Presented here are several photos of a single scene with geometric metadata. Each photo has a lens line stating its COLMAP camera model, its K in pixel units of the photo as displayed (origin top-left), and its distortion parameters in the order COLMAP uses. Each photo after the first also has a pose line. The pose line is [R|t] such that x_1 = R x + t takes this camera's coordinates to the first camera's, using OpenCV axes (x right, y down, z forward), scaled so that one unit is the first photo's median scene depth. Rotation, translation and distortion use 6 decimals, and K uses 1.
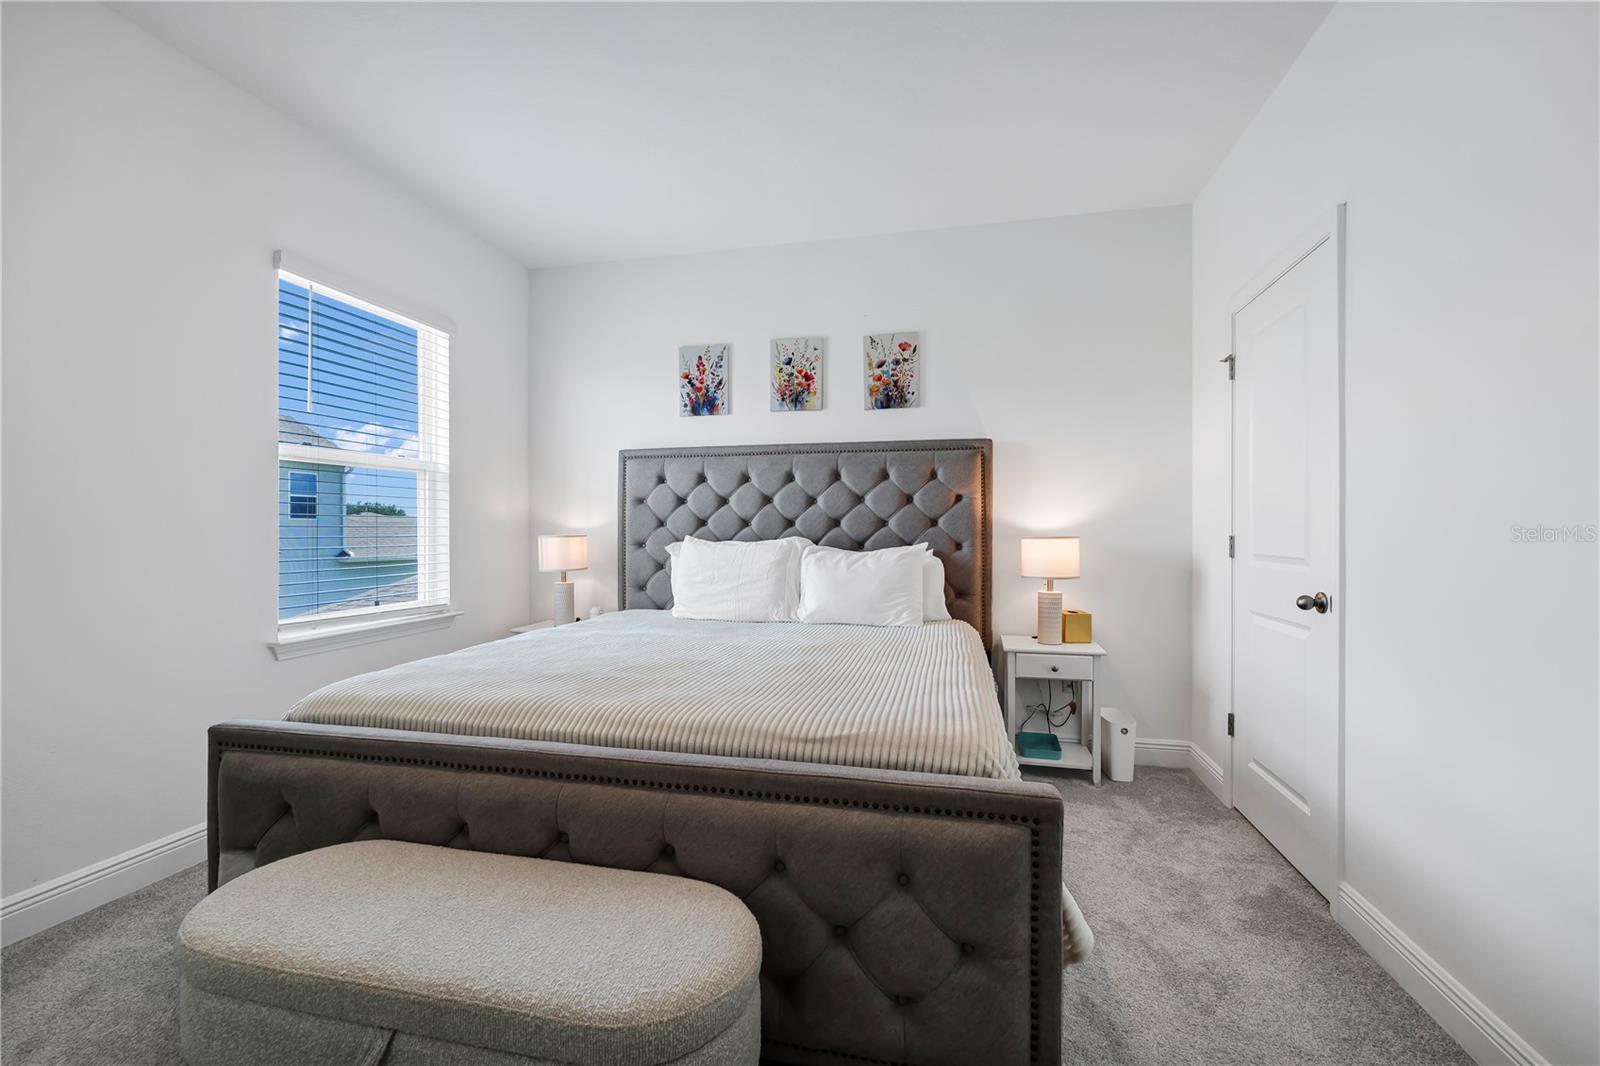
lens RADIAL K [[668.7, 0, 800.0], [0, 668.7, 533.0], [0, 0, 1]] dist [0.001056, 0.000035]
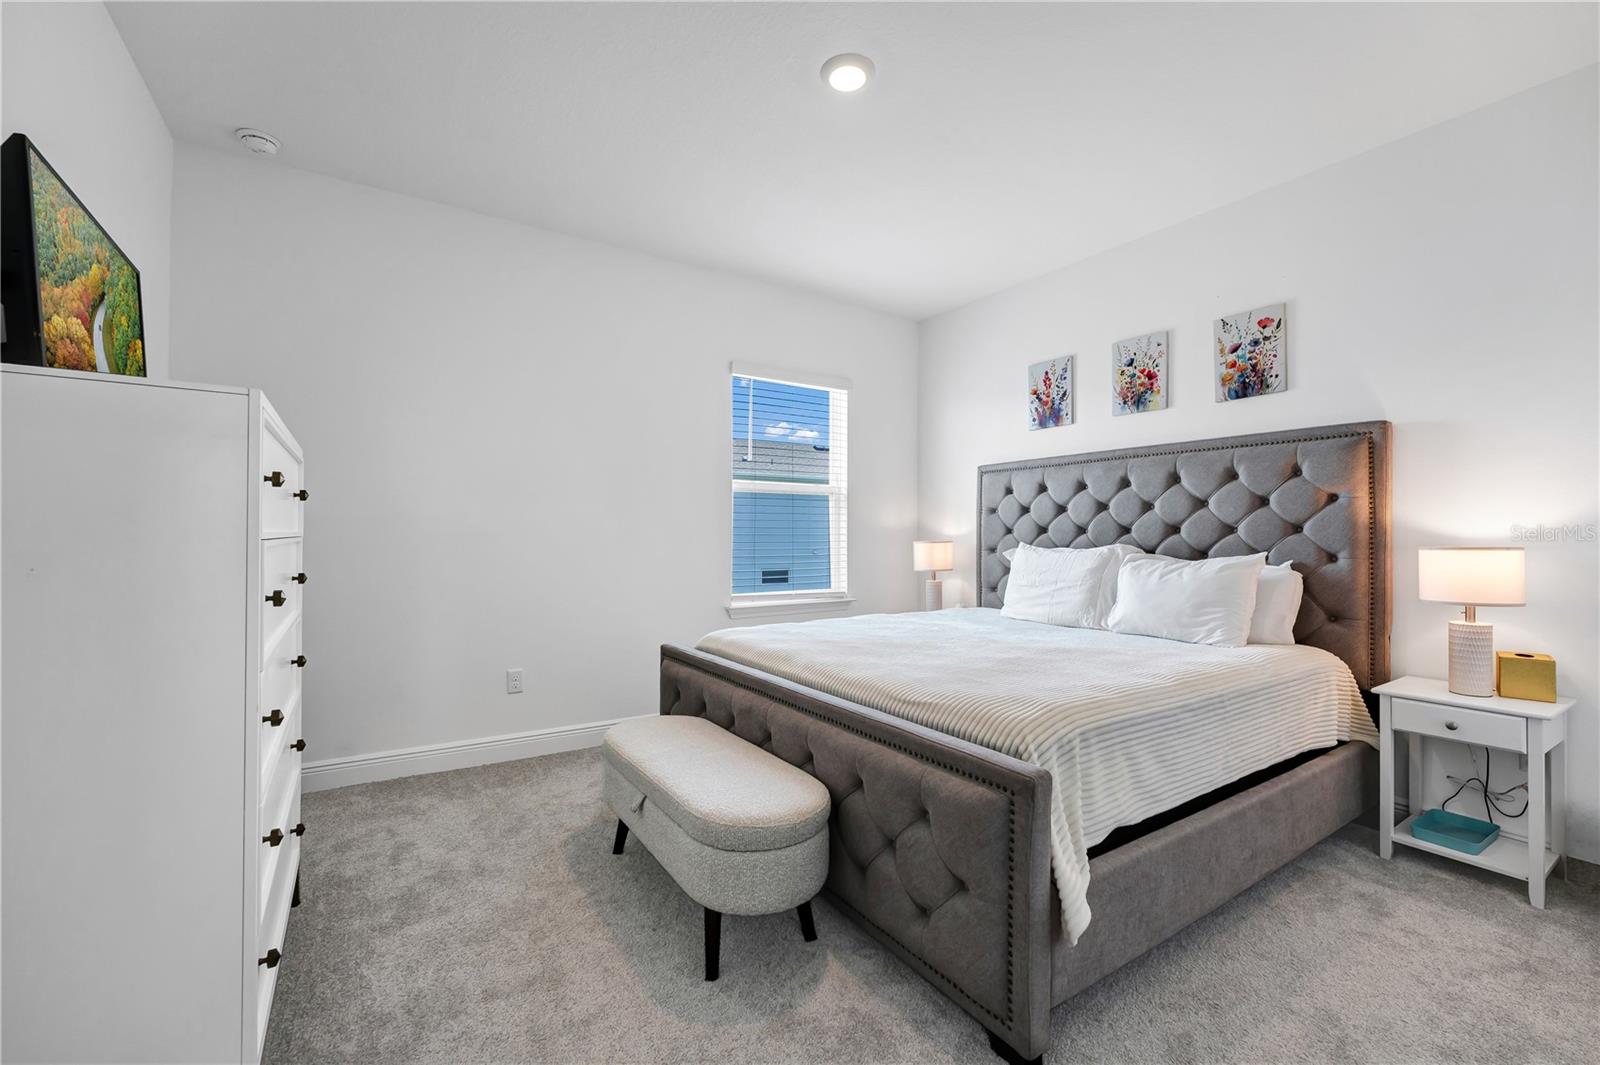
lens RADIAL K [[671.3, 0, 798.8], [0, 671.3, 535.8], [0, 0, 1]] dist [0.000993, -0.000085]
pose [[0.721545, 0.000564, -0.692368, 0.318534], [-0.003908, 0.999987, -0.003258, -0.001496], [0.692357, 0.005056, 0.721538, -0.030495]]
